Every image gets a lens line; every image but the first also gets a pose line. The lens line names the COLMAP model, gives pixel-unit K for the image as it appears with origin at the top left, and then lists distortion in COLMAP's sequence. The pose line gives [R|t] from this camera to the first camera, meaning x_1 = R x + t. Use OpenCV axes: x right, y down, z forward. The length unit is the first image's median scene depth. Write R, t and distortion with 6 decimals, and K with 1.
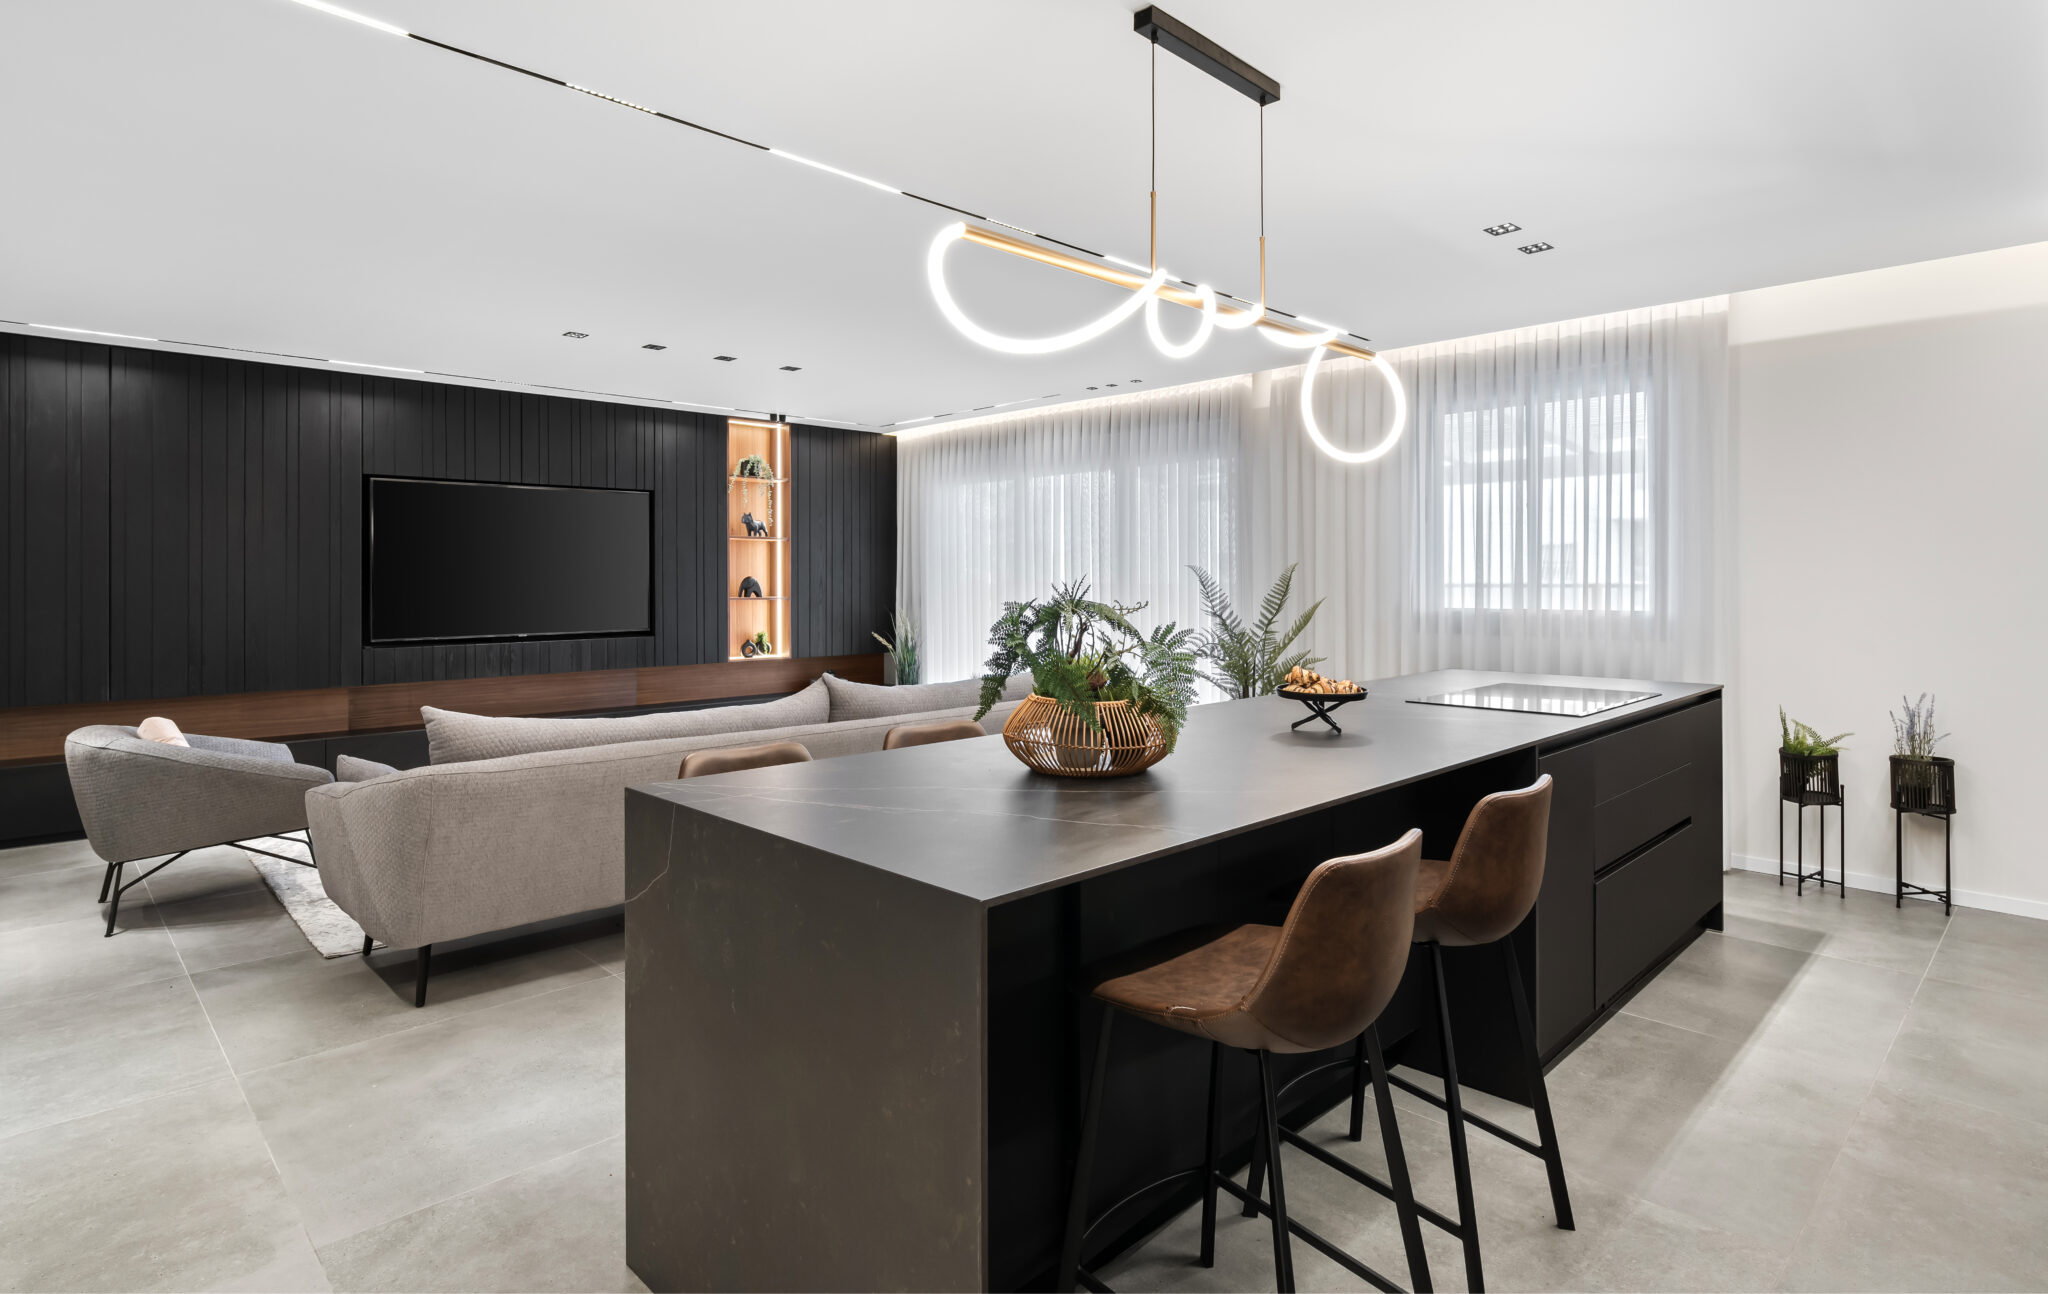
lens RADIAL K [[1050.6, 0, 1024.1], [0, 1050.6, 584.4], [0, 0, 1]] dist [-0.000347, 0.000079]
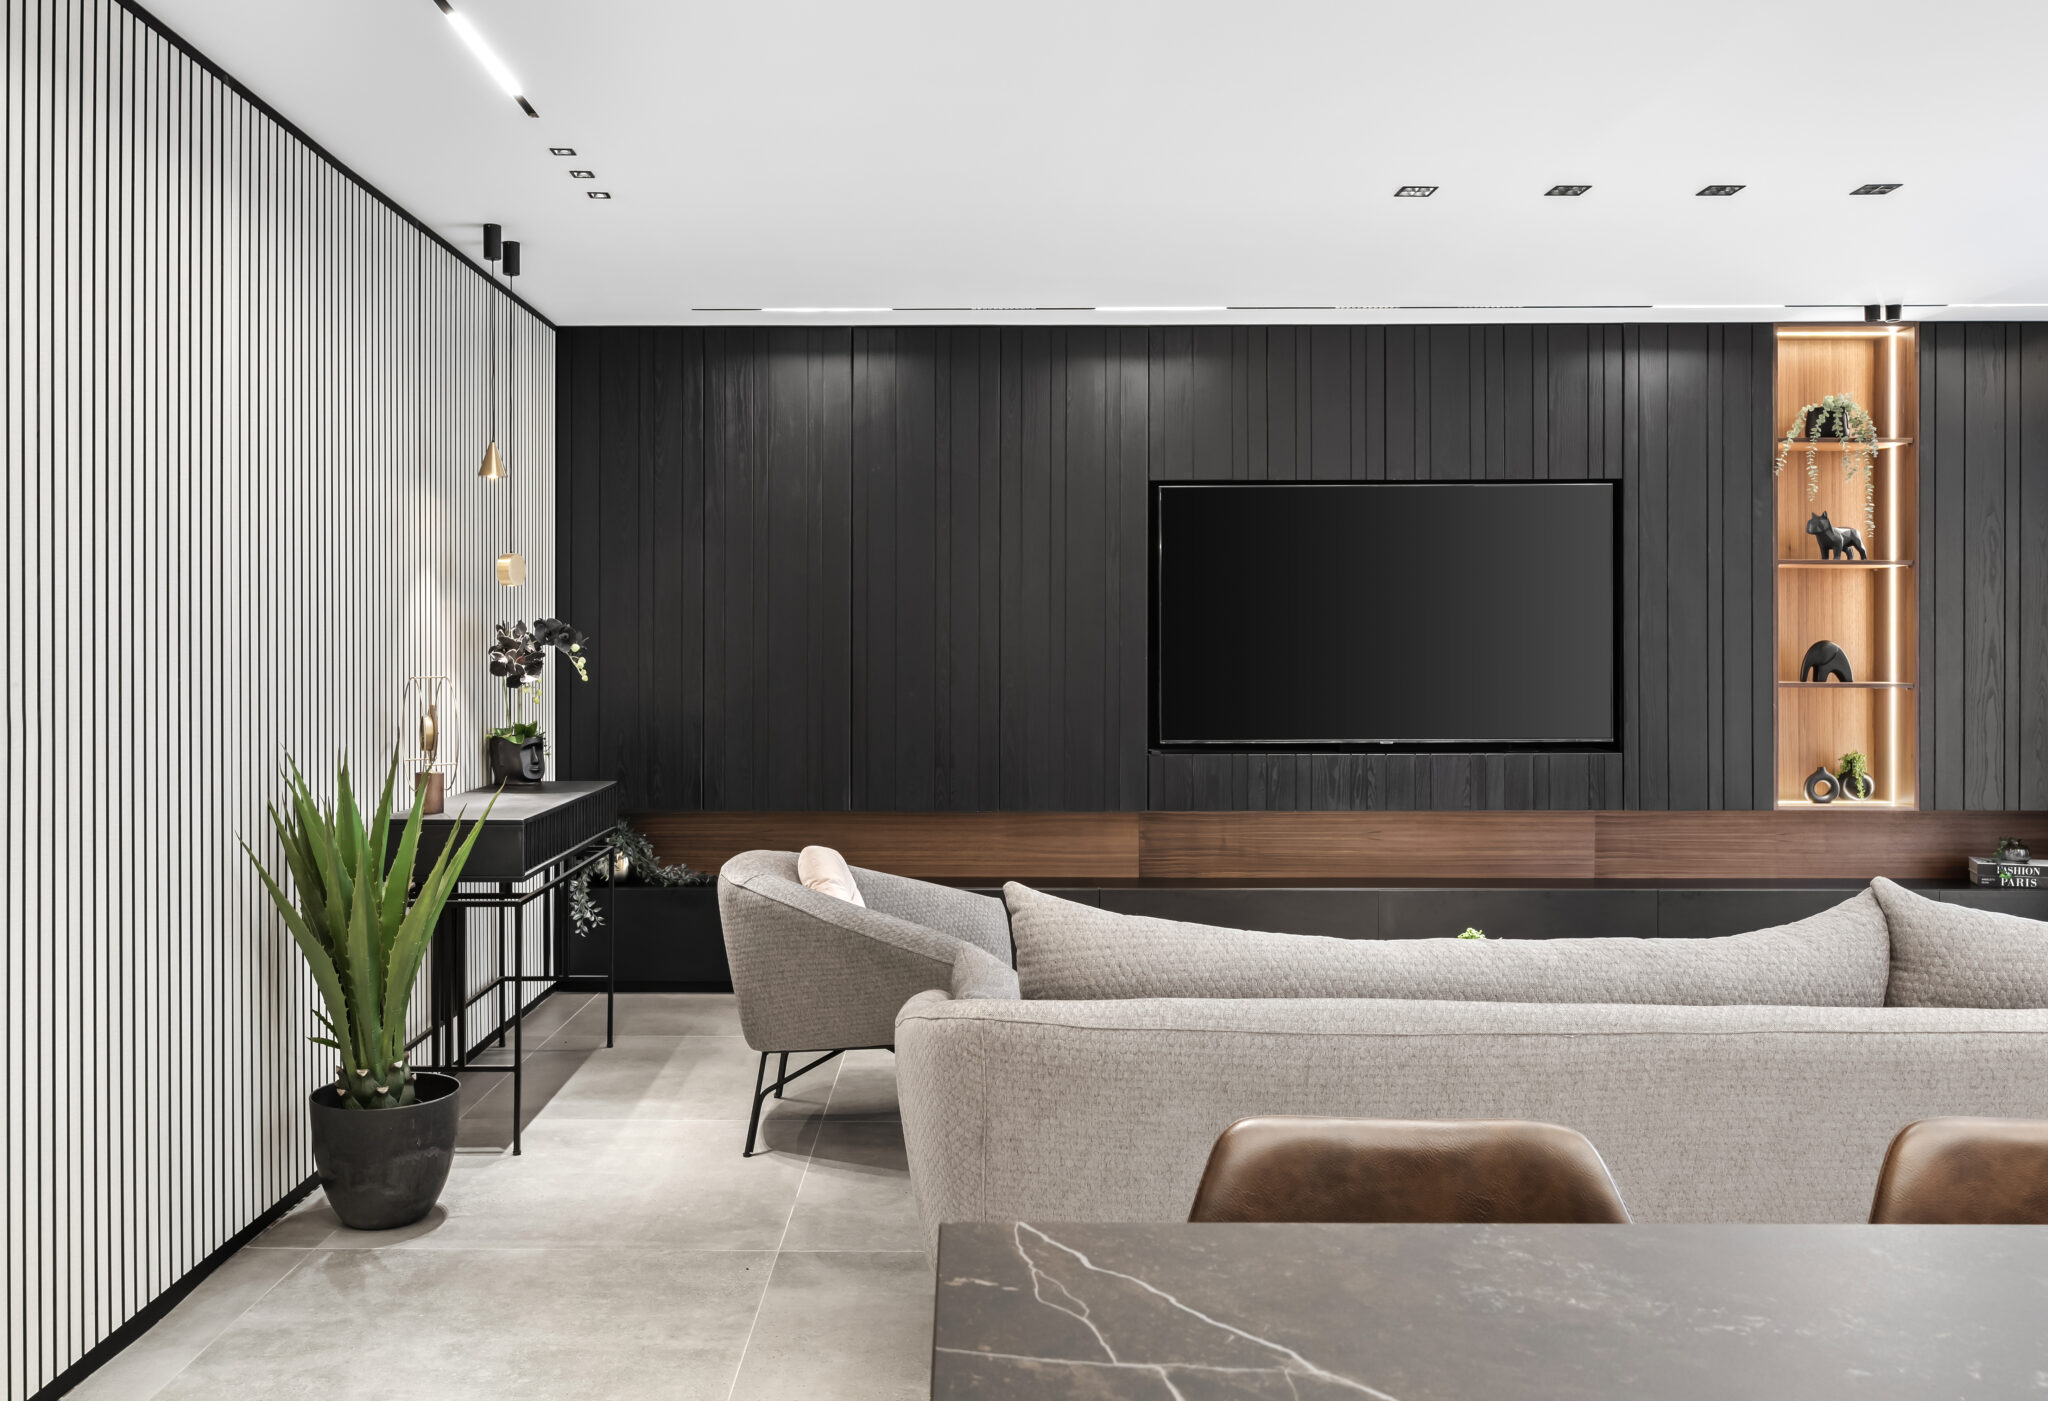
lens RADIAL K [[1680.1, 0, 983.4], [0, 1680.1, 645.0], [0, 0, 1]] dist [-0.008228, 0.022140]
pose [[0.714532, 0.003007, -0.699596, 0.010684], [-0.005668, 0.999983, -0.001491, -0.002122], [0.699580, 0.005031, 0.714537, 0.158699]]
